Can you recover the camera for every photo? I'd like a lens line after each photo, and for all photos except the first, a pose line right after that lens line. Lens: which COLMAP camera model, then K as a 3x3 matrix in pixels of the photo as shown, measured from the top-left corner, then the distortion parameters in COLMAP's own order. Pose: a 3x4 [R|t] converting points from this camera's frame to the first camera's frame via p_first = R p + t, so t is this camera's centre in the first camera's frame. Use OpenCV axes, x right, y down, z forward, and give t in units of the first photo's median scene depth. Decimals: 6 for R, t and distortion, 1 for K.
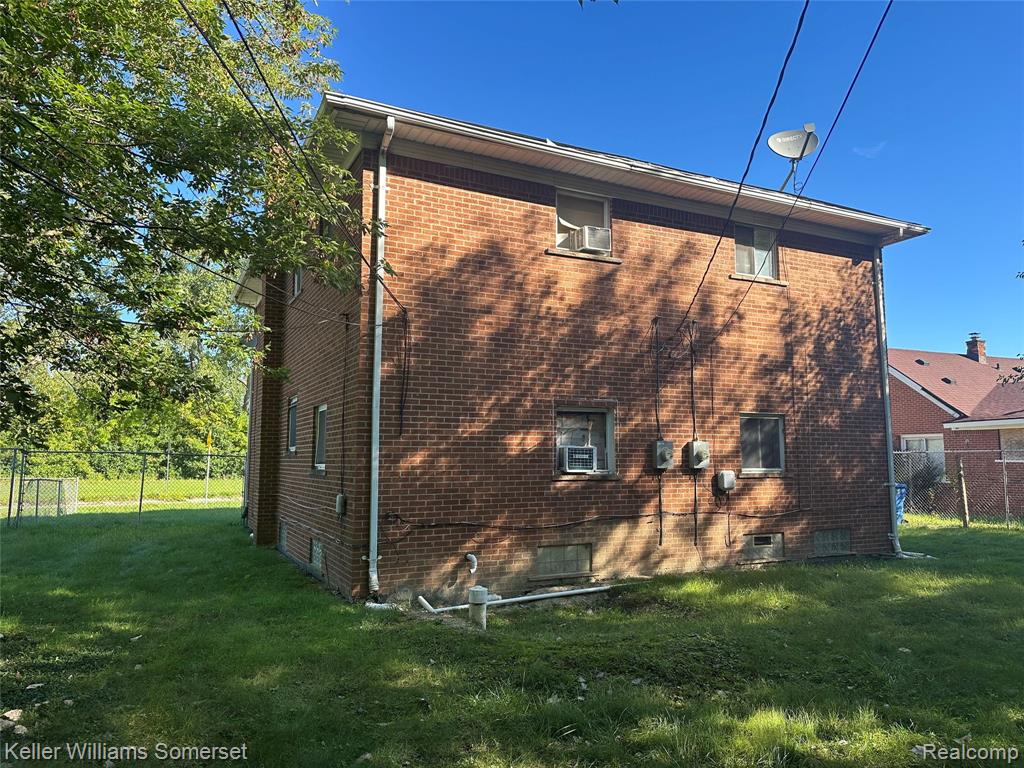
lens RADIAL K [[744.8, 0, 512.0], [0, 744.8, 384.0], [0, 0, 1]] dist [0.038343, -0.000948]
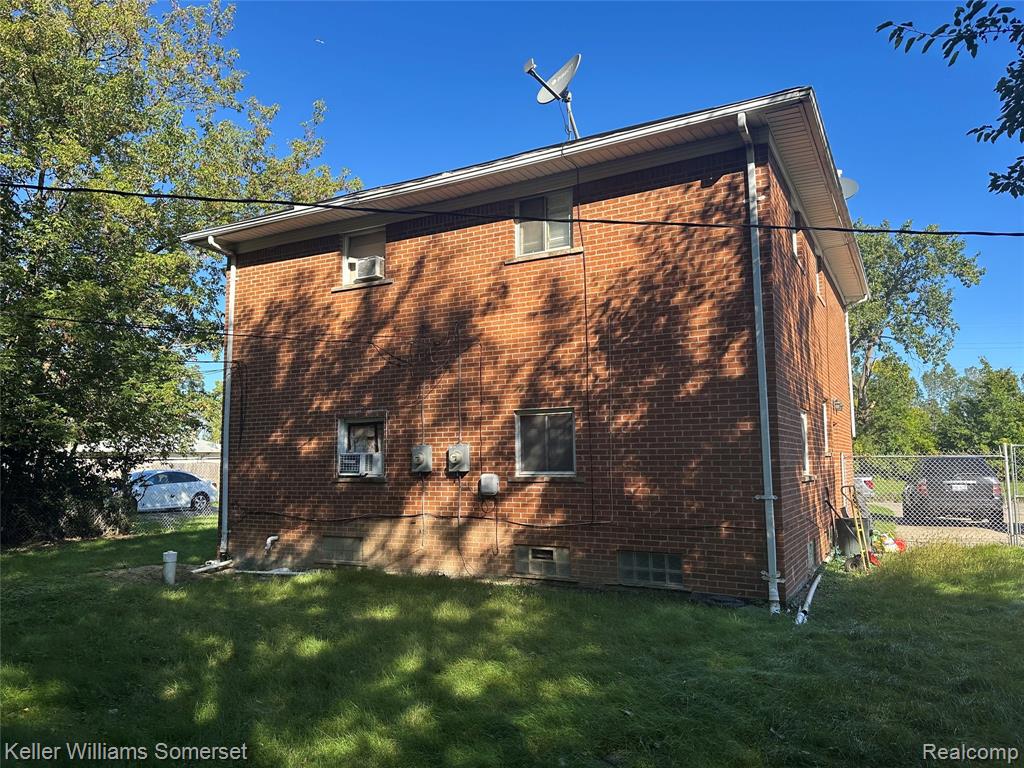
lens RADIAL K [[690.4, 0, 512.0], [0, 690.4, 384.0], [0, 0, 1]] dist [0.075160, -0.000487]
pose [[0.566689, -0.096924, -0.818211, 1.050883], [0.093181, 0.994225, -0.053238, 0.054460], [0.818646, -0.046072, 0.572447, 0.552713]]
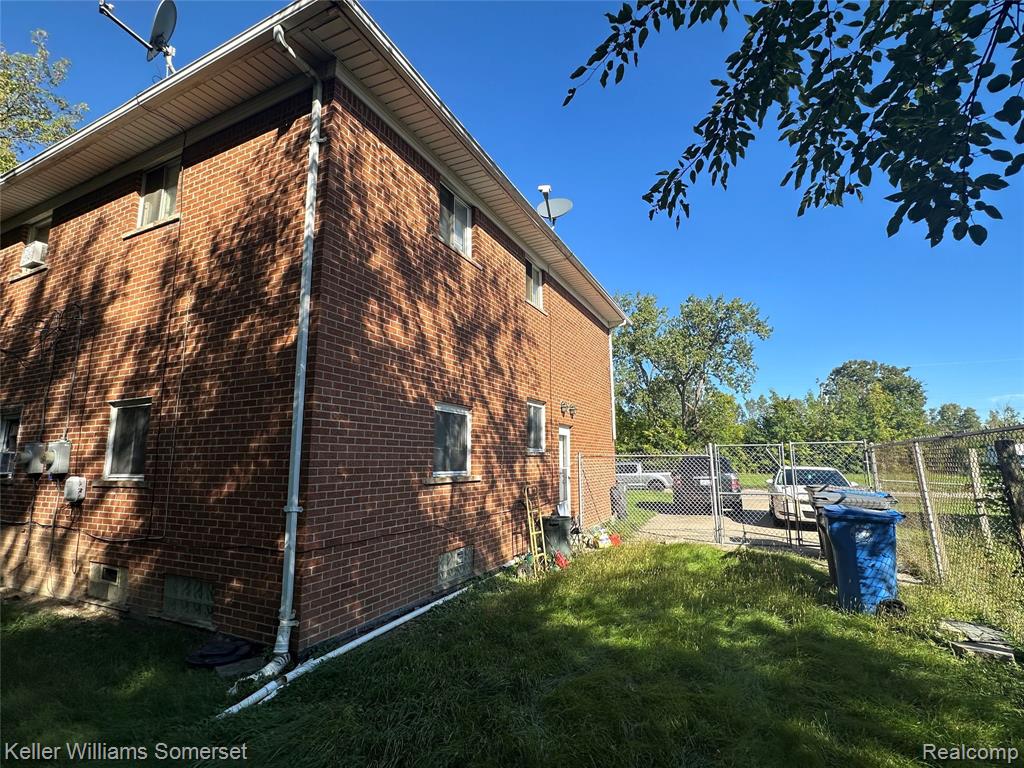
lens RADIAL K [[471.0, 0, 512.0], [0, 471.0, 384.0], [0, 0, 1]] dist [-0.001020, -0.000324]
pose [[0.611537, -0.133200, -0.779924, 1.004902], [0.090050, 0.991040, -0.098647, 0.111620], [0.786075, -0.009906, 0.618052, 1.082873]]
